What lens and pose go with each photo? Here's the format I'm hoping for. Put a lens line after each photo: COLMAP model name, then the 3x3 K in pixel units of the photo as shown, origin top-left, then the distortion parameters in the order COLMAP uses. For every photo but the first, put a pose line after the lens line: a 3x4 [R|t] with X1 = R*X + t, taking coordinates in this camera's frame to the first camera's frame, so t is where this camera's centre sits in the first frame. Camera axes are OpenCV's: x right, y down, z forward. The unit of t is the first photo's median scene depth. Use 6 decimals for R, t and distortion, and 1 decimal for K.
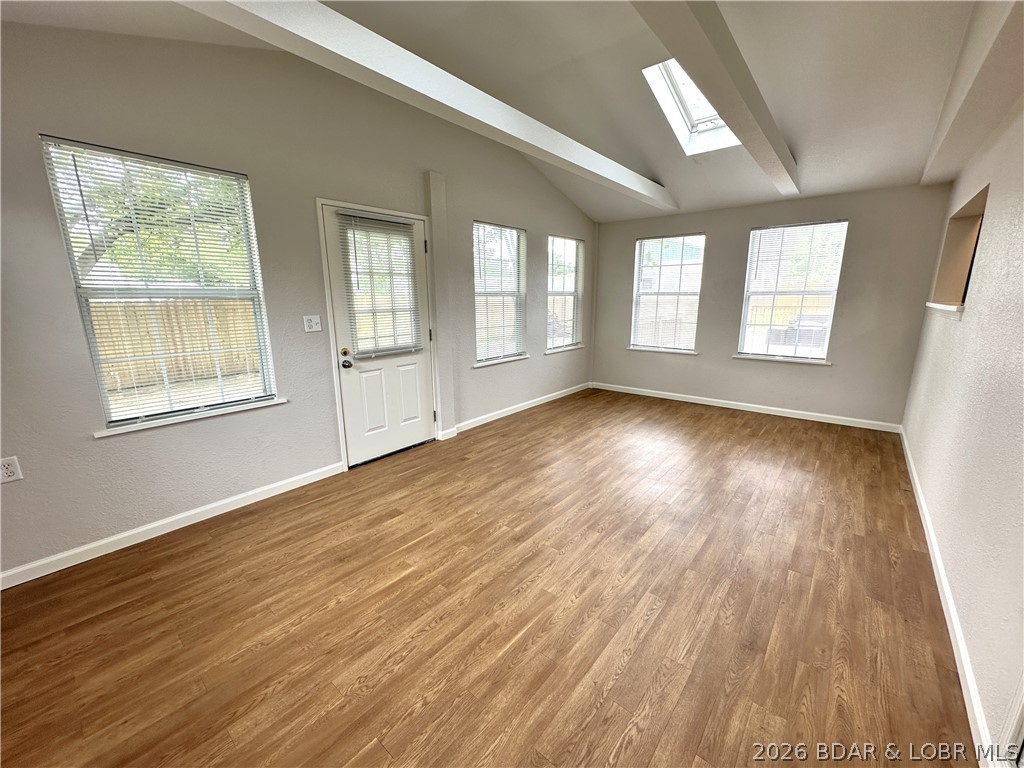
lens RADIAL K [[407.6, 0, 511.5], [0, 407.6, 385.3], [0, 0, 1]] dist [0.000032, 0.000181]
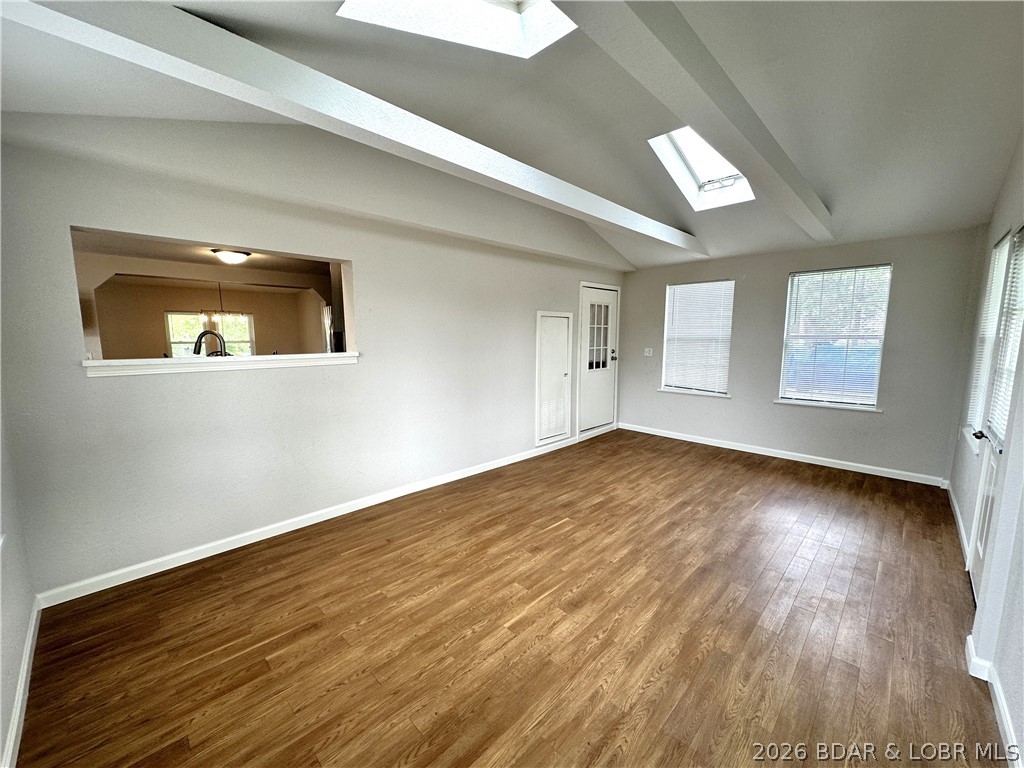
lens RADIAL K [[407.6, 0, 511.5], [0, 407.6, 385.3], [0, 0, 1]] dist [0.000032, 0.000181]
pose [[-0.996768, -0.005322, 0.080161, 0.487261], [0.021890, 0.942056, 0.334741, -0.495220], [-0.077297, 0.335414, -0.938894, 2.116064]]
